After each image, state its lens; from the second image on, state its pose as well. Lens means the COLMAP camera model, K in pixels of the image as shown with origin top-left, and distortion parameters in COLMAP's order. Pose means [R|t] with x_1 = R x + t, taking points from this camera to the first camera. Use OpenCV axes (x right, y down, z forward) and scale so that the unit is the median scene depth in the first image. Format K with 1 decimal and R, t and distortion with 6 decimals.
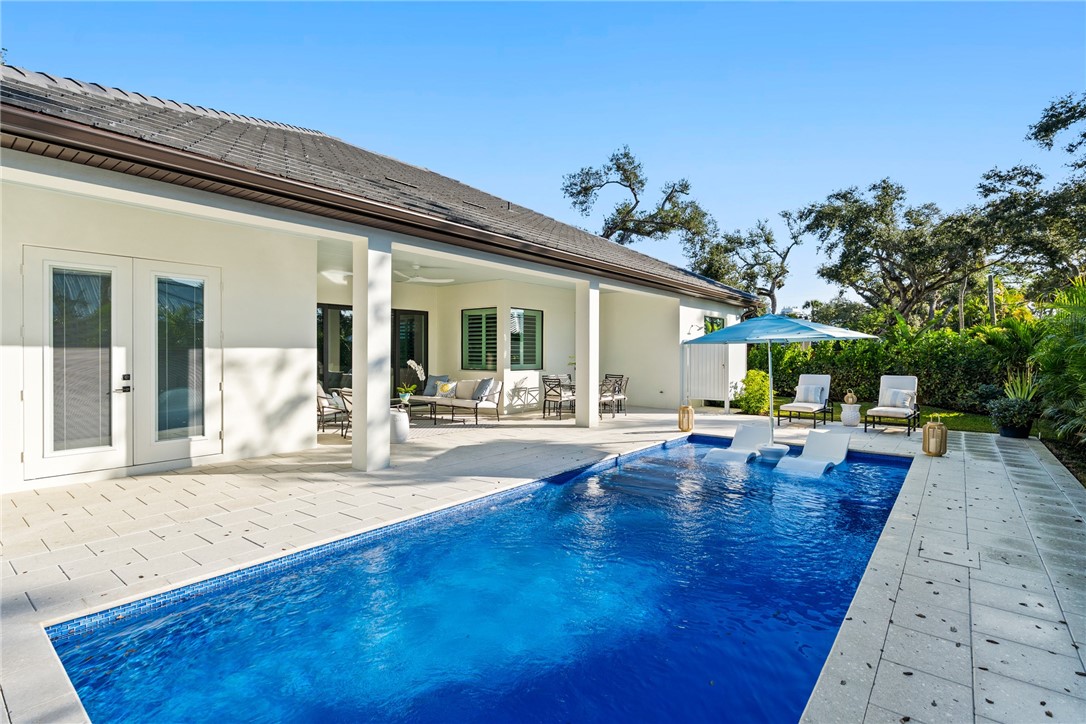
lens RADIAL K [[530.8, 0, 543.0], [0, 530.8, 362.0], [0, 0, 1]] dist [0.002593, 0.000021]
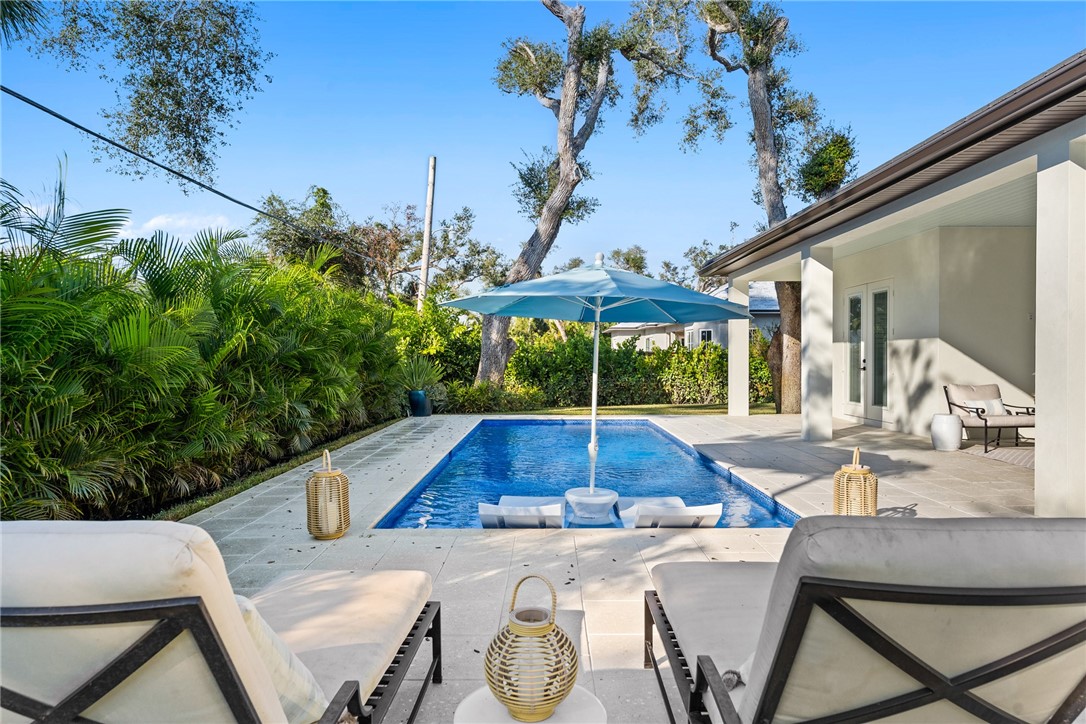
lens RADIAL K [[671.1, 0, 543.0], [0, 671.1, 362.0], [0, 0, 1]] dist [0.004659, -0.000118]
pose [[-0.772008, -0.000846, -0.635612, 1.027133], [-0.011394, 0.999857, 0.012509, 0.015857], [0.635511, 0.016899, -0.771907, 1.633348]]
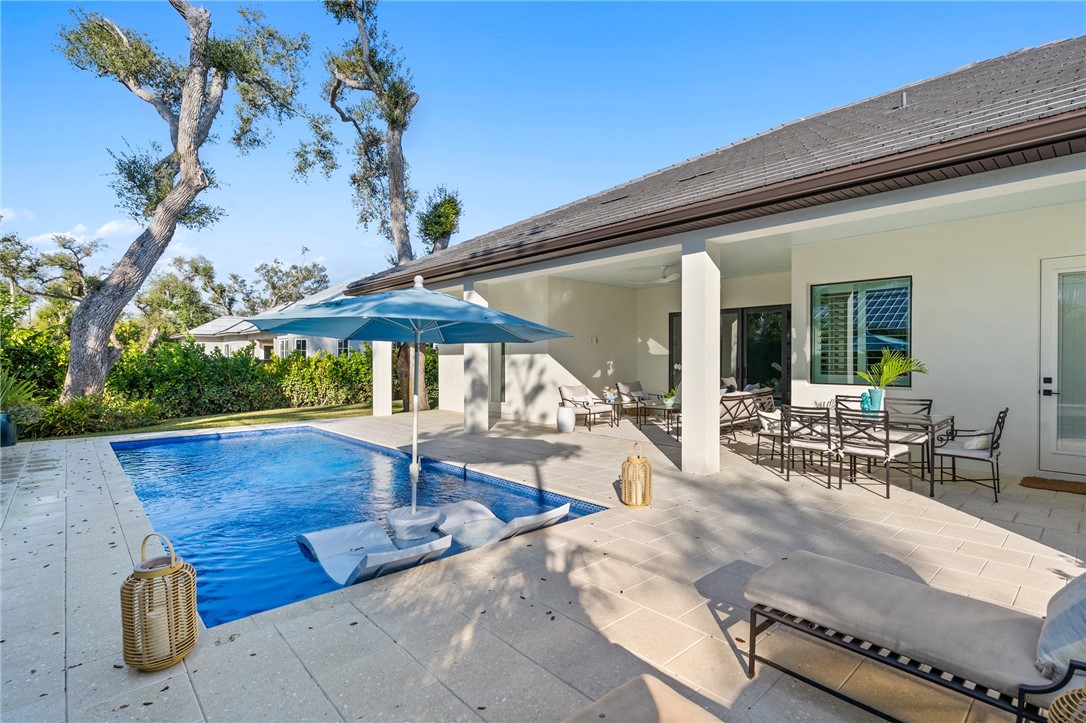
lens RADIAL K [[530.8, 0, 543.0], [0, 530.8, 361.5], [0, 0, 1]] dist [0.002593, 0.000021]
pose [[-0.139191, -0.000620, -0.990265, 1.084553], [-0.009012, 0.999959, 0.000641, -0.003533], [0.990225, 0.009013, -0.139191, 1.288600]]
